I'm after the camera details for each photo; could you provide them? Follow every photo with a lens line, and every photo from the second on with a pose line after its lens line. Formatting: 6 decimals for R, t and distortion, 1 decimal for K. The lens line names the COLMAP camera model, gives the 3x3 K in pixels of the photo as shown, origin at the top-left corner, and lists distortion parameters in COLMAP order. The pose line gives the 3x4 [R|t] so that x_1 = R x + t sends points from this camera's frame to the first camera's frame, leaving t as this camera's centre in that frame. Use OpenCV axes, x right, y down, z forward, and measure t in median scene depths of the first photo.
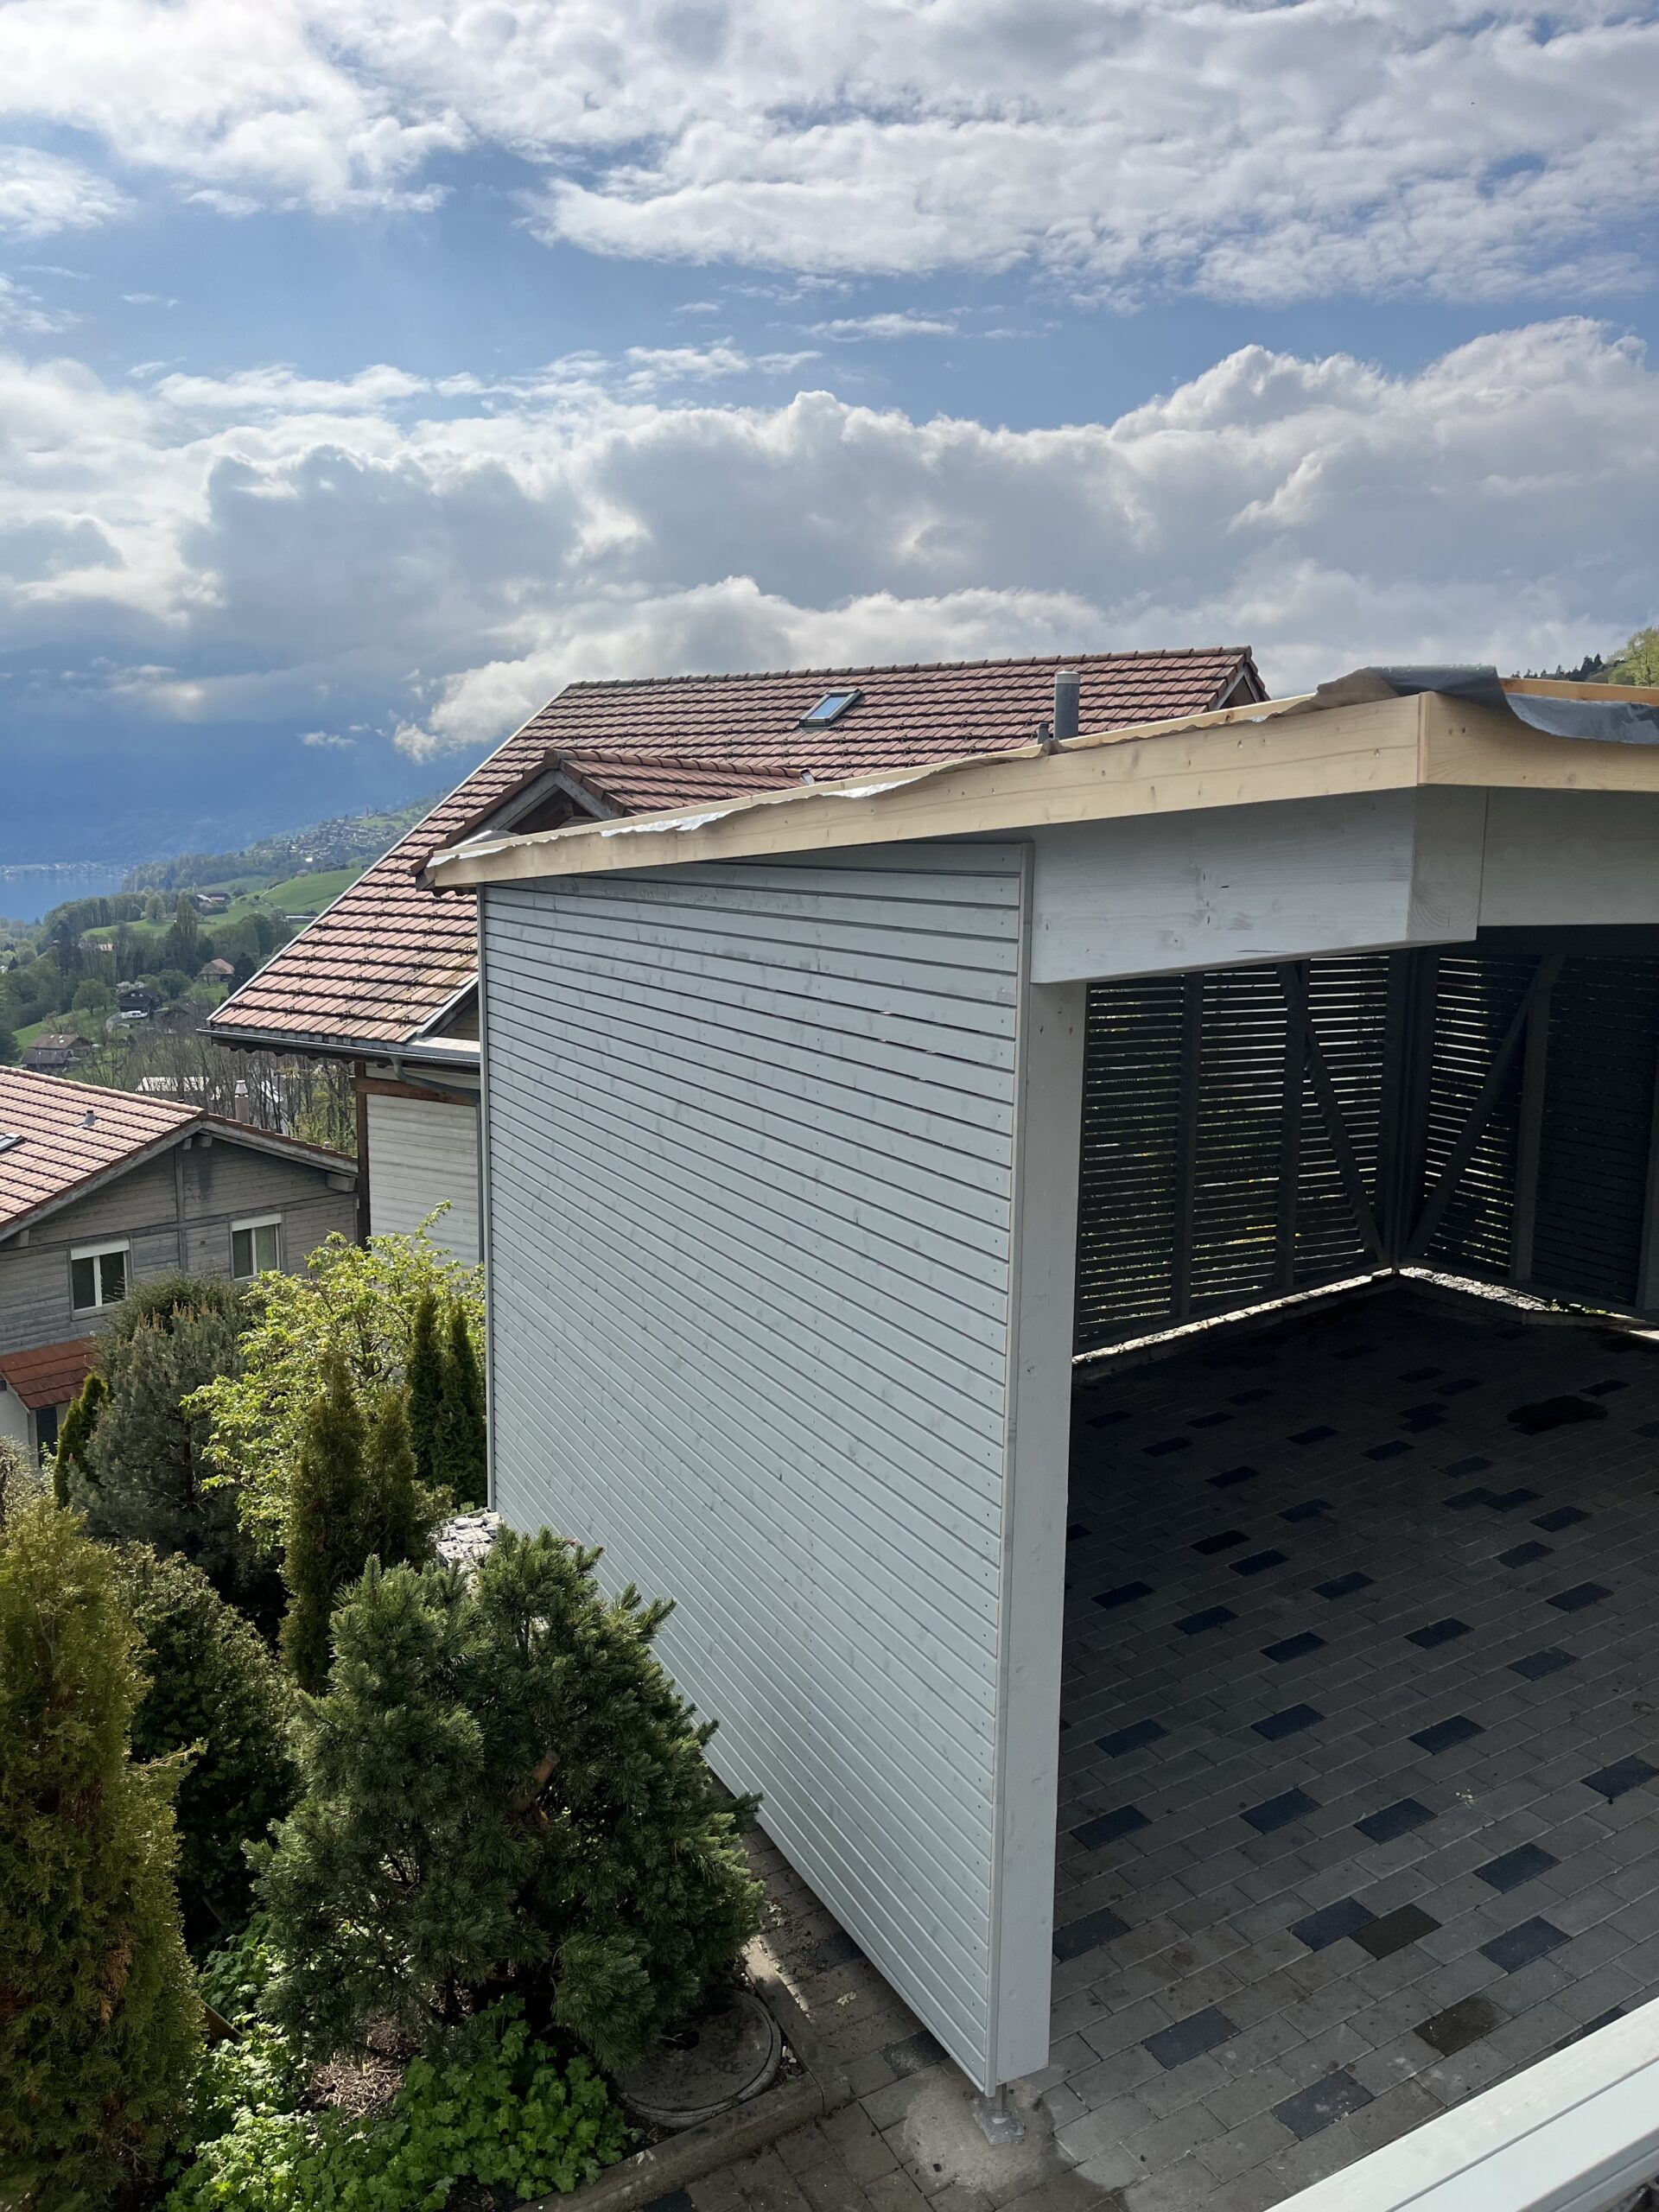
lens RADIAL K [[1661.7, 0, 841.8], [0, 1661.7, 1104.8], [0, 0, 1]] dist [0.047045, 0.001419]
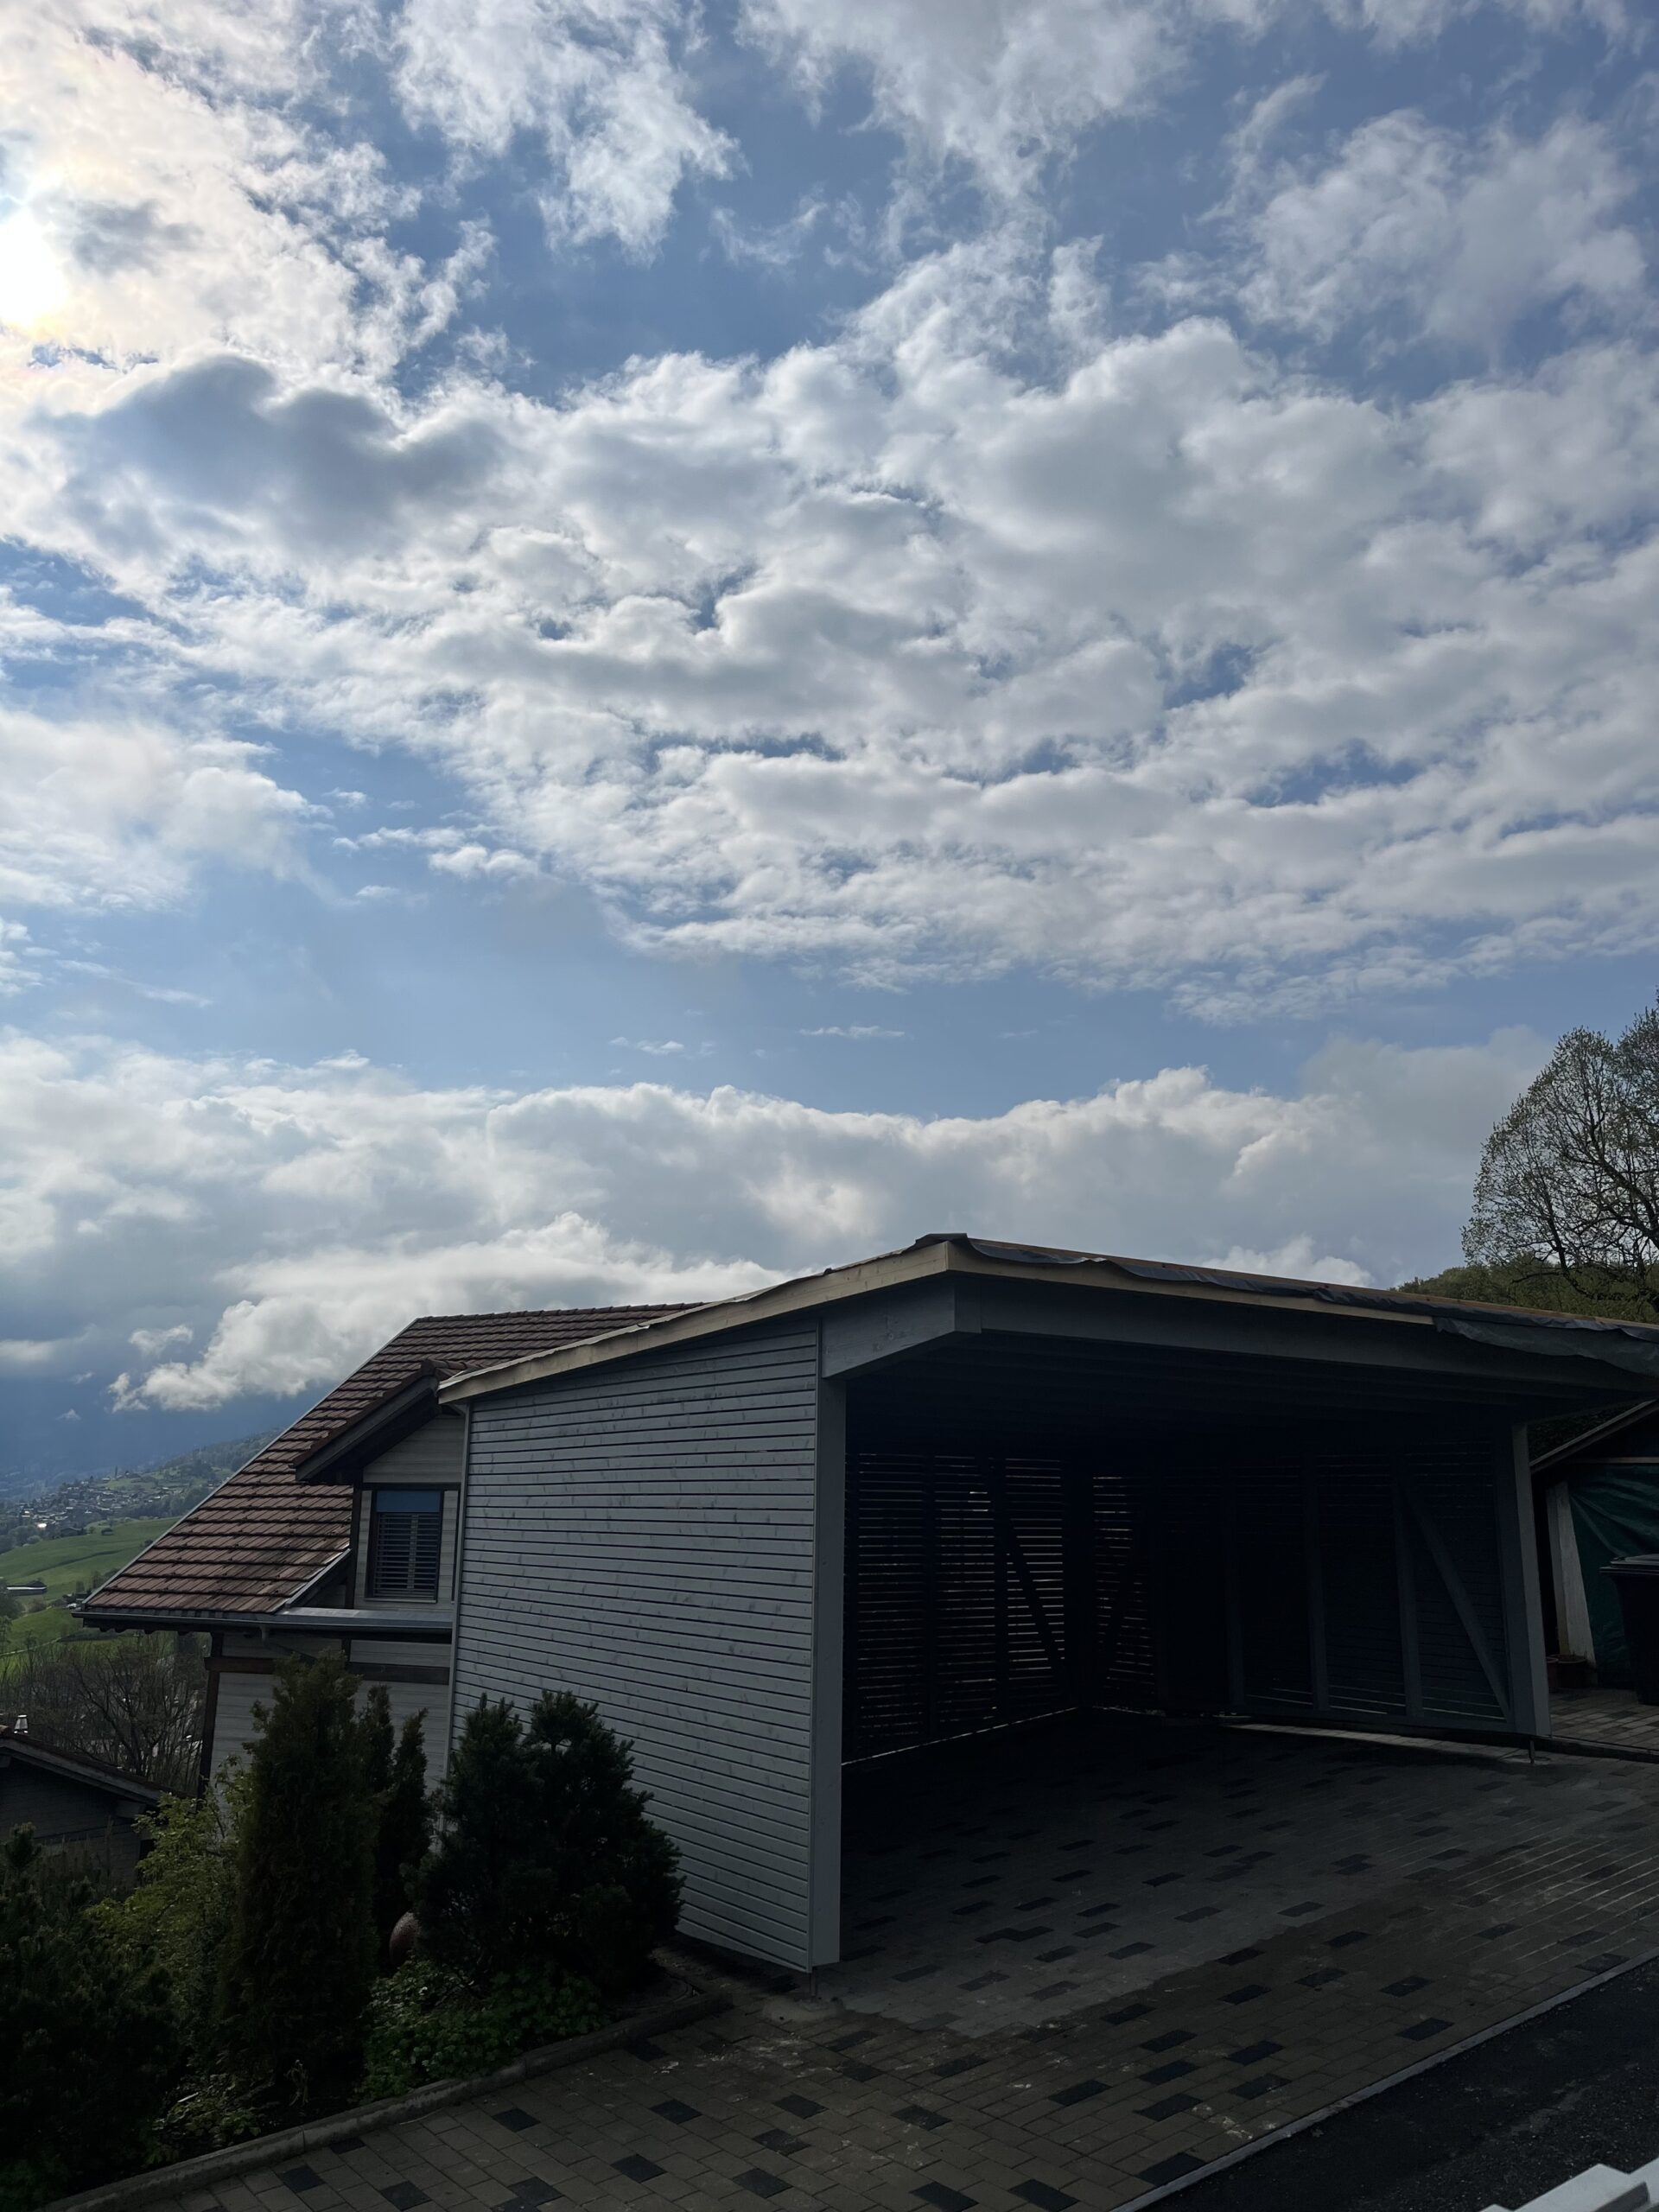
lens RADIAL K [[1661.7, 0, 841.8], [0, 1661.7, 1104.8], [0, 0, 1]] dist [0.047045, 0.001419]
pose [[0.991659, 0.027571, 0.125903, -0.029451], [0.022440, 0.924998, -0.379309, 0.083783], [-0.126918, 0.378970, 0.916664, -0.232562]]
